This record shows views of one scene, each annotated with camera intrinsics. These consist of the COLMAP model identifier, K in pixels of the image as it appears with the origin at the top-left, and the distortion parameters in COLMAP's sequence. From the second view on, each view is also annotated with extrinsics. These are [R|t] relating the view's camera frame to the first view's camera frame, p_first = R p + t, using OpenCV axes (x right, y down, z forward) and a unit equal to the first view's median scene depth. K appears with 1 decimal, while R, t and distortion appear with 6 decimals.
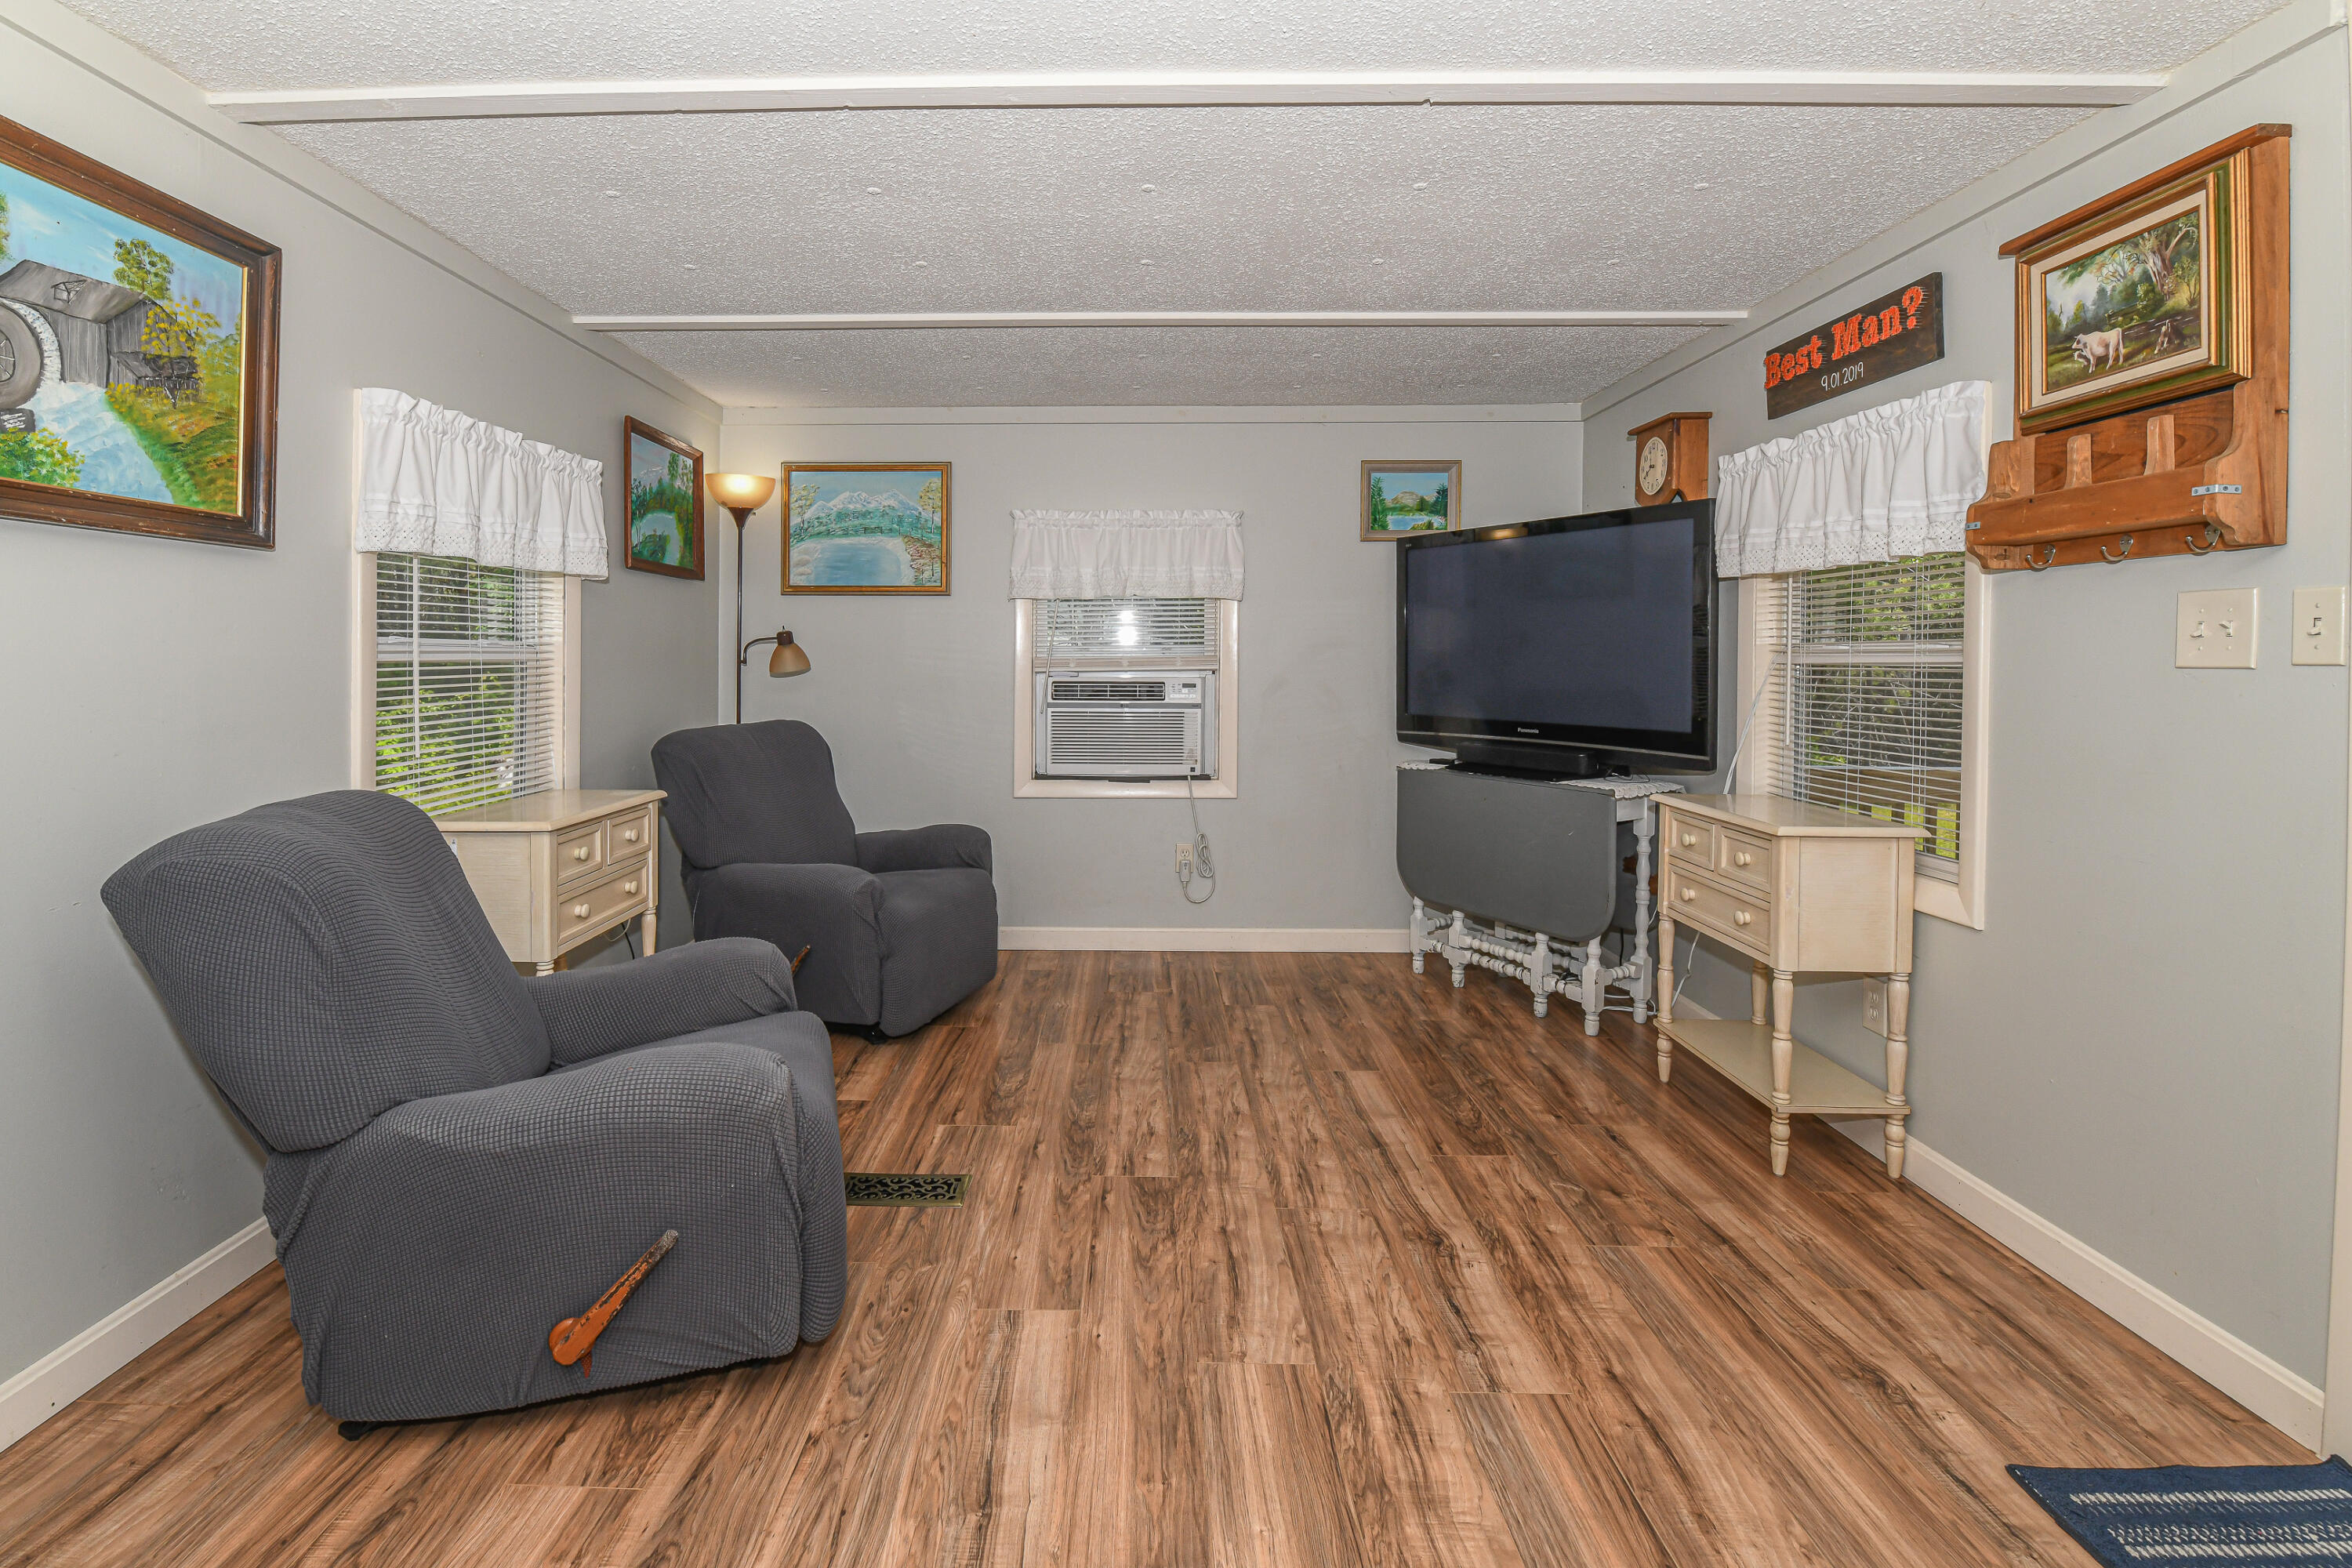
lens RADIAL K [[1057.8, 0, 1101.2], [0, 1057.8, 677.1], [0, 0, 1]] dist [-0.000437, -0.010156]
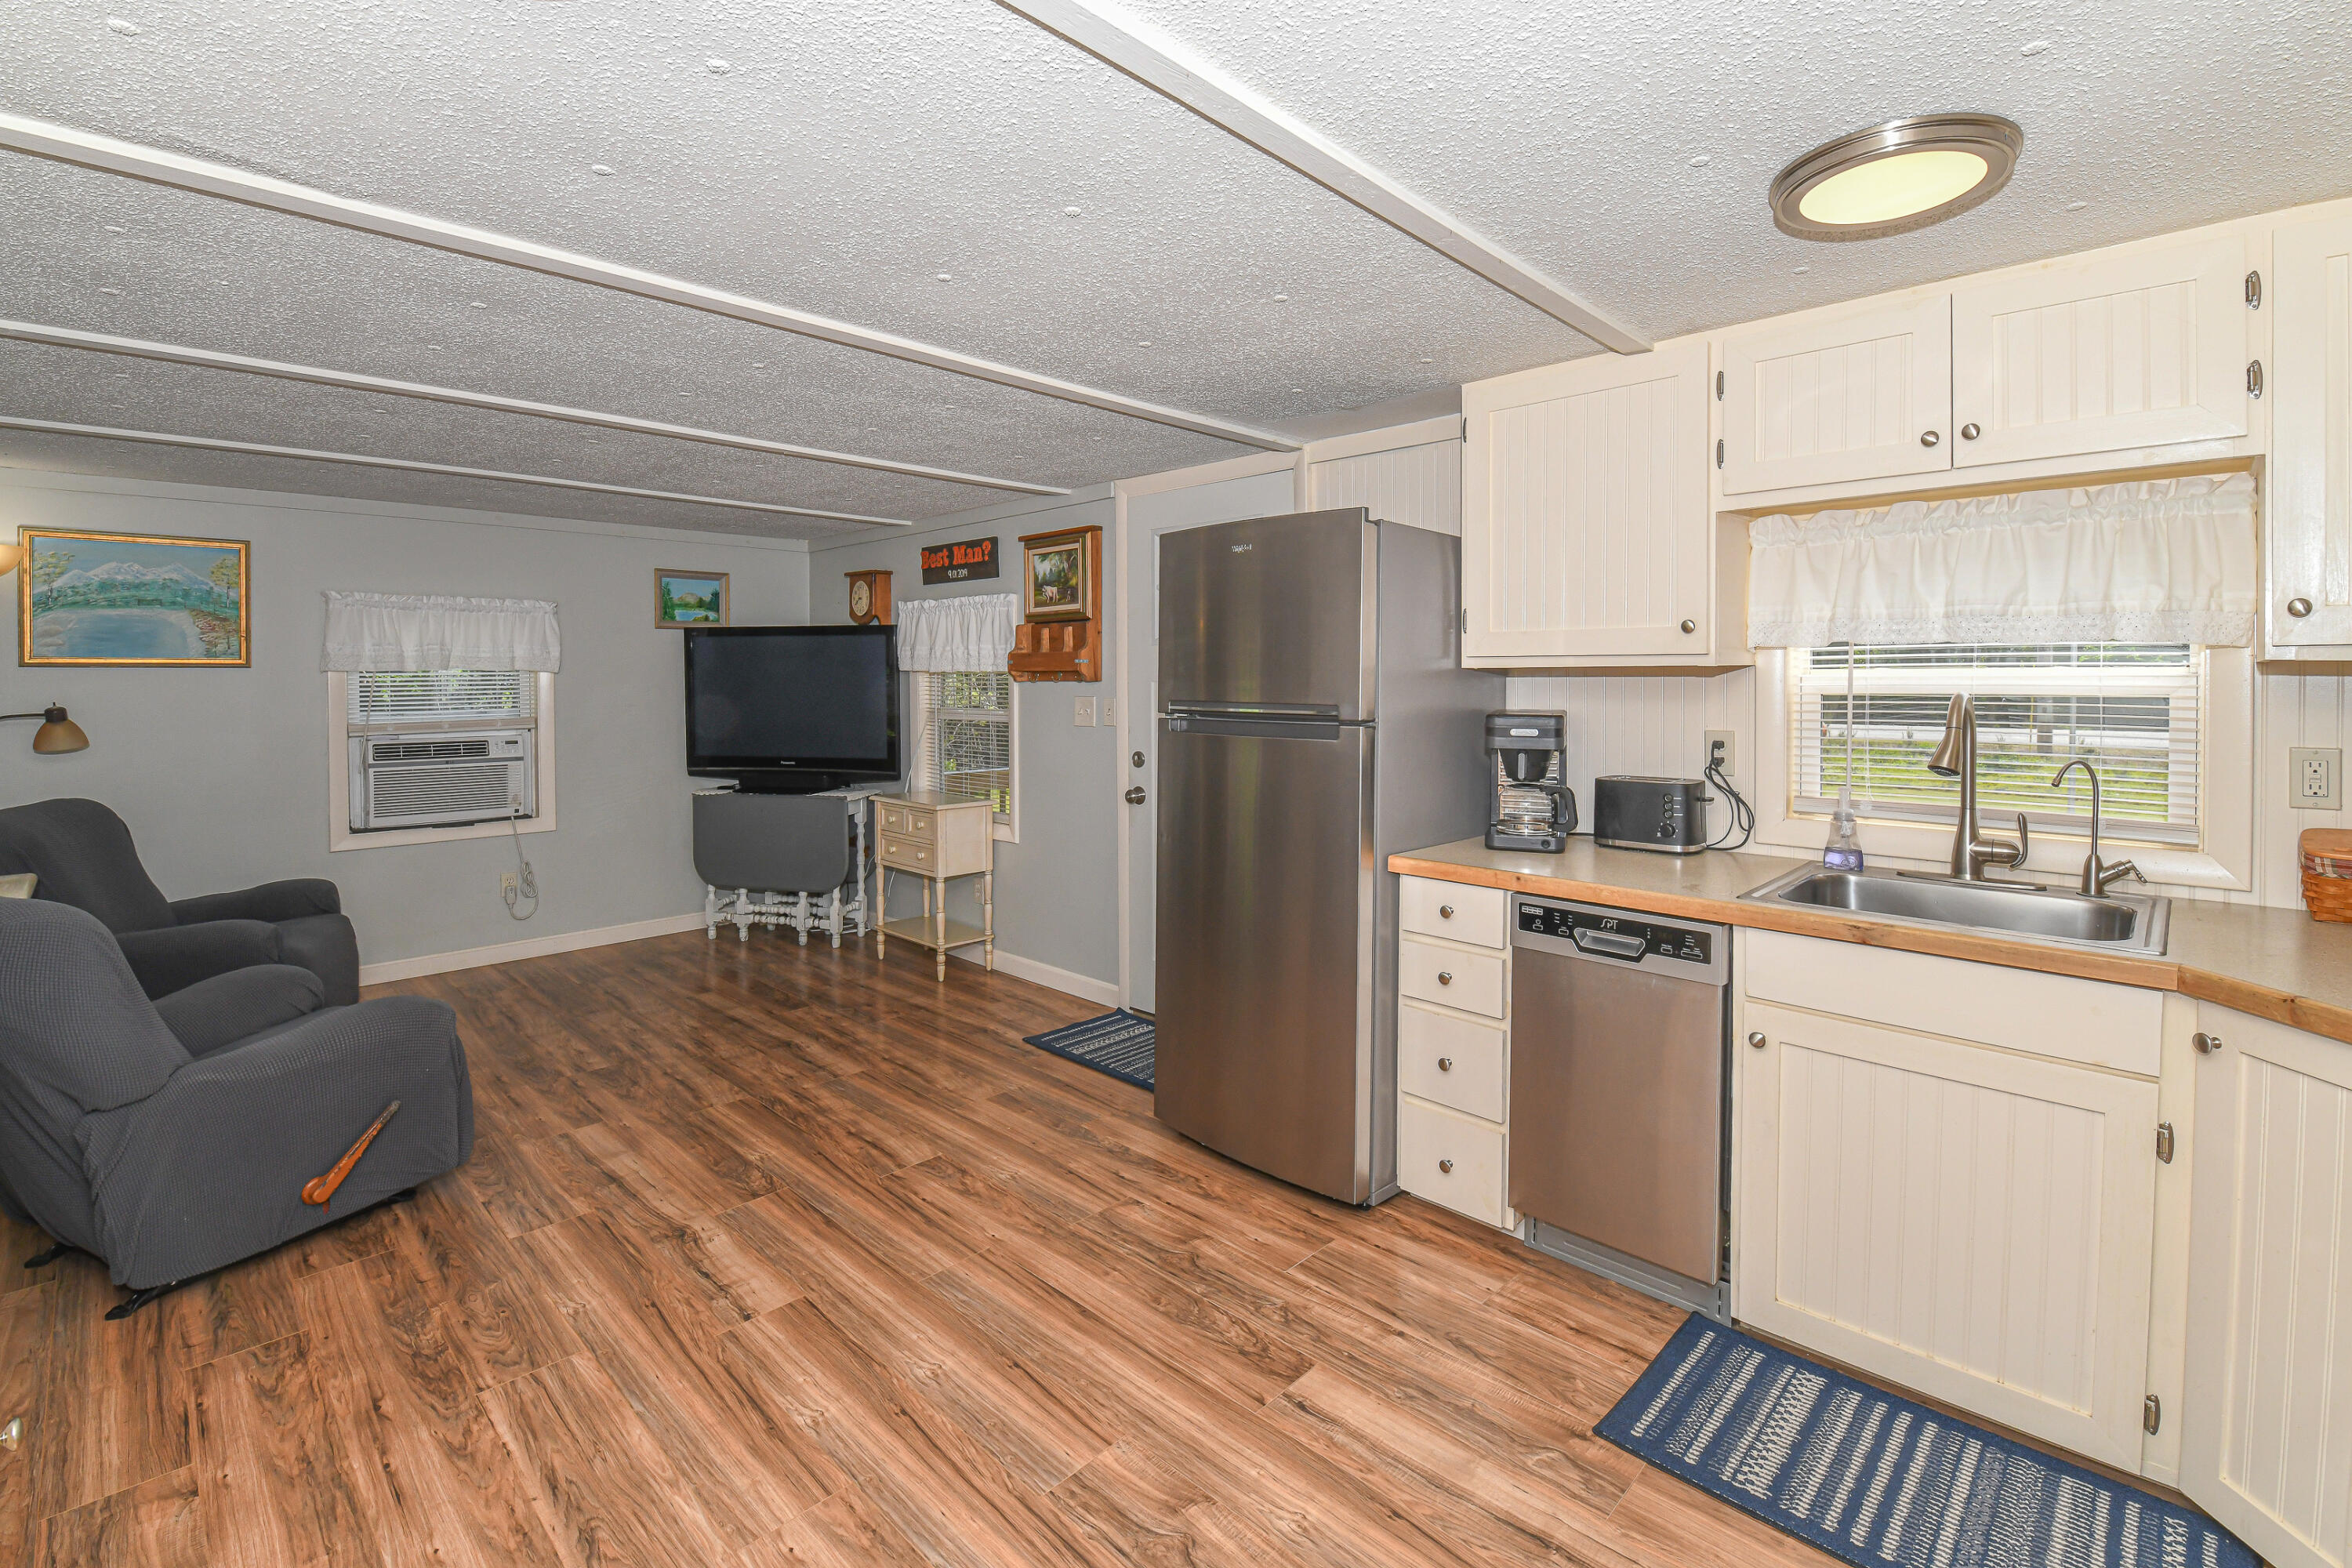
lens RADIAL K [[1083.5, 0, 1182.3], [0, 1083.5, 708.7], [0, 0, 1]] dist [-0.003272, -0.011424]
pose [[0.678970, -0.027042, 0.733668, -0.528631], [0.018013, 0.999634, 0.020175, -0.073422], [-0.733945, -0.000483, 0.679209, -0.715704]]
